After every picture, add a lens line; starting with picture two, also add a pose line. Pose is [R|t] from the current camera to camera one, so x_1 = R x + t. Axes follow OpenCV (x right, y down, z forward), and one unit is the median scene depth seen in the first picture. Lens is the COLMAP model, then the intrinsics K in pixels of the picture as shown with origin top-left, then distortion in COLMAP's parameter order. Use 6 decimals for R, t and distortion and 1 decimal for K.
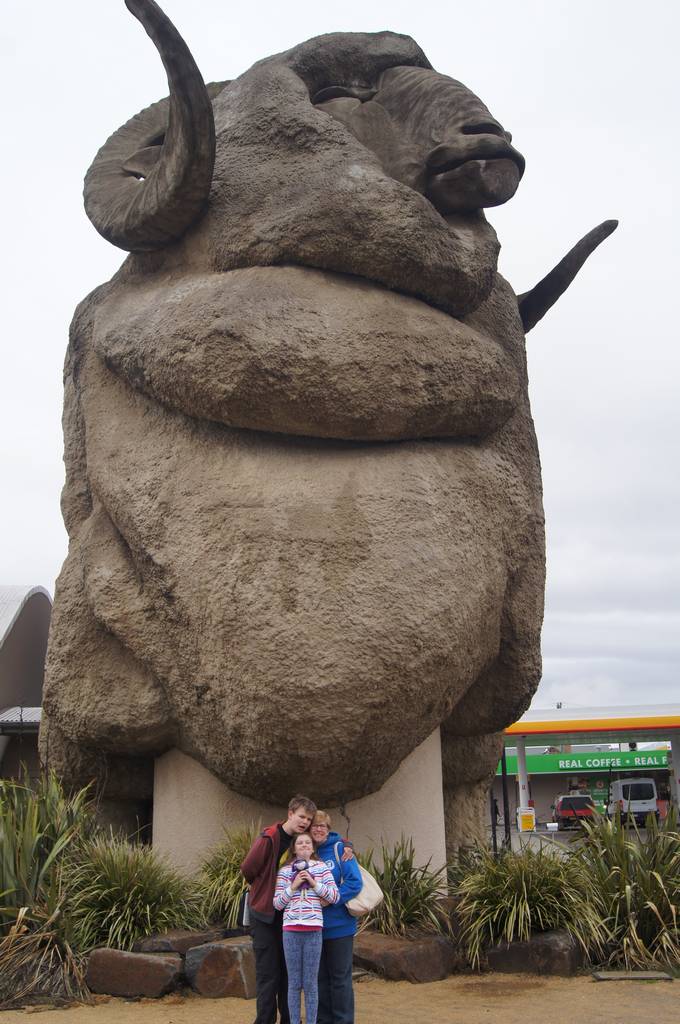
lens RADIAL K [[934.9, 0, 342.7], [0, 934.9, 524.0], [0, 0, 1]] dist [-0.069304, 0.007046]
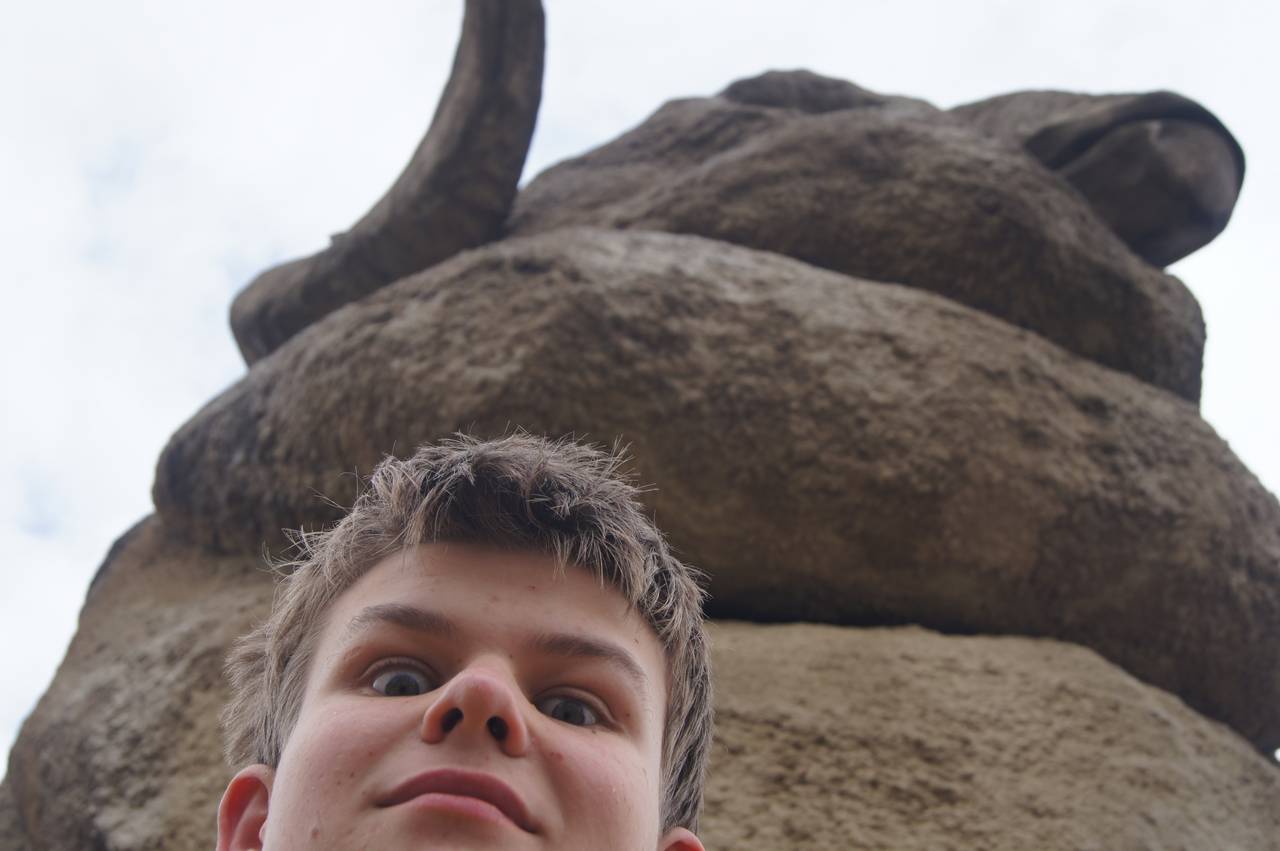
lens RADIAL K [[1534.3, 0, 640.0], [0, 1534.3, 425.5], [0, 0, 1]] dist [-0.011290, 0.006567]
pose [[0.995989, 0.063868, -0.062664, -0.036757], [-0.089426, 0.733792, -0.673462, 0.231550], [0.002970, 0.676365, 0.736561, 0.621173]]
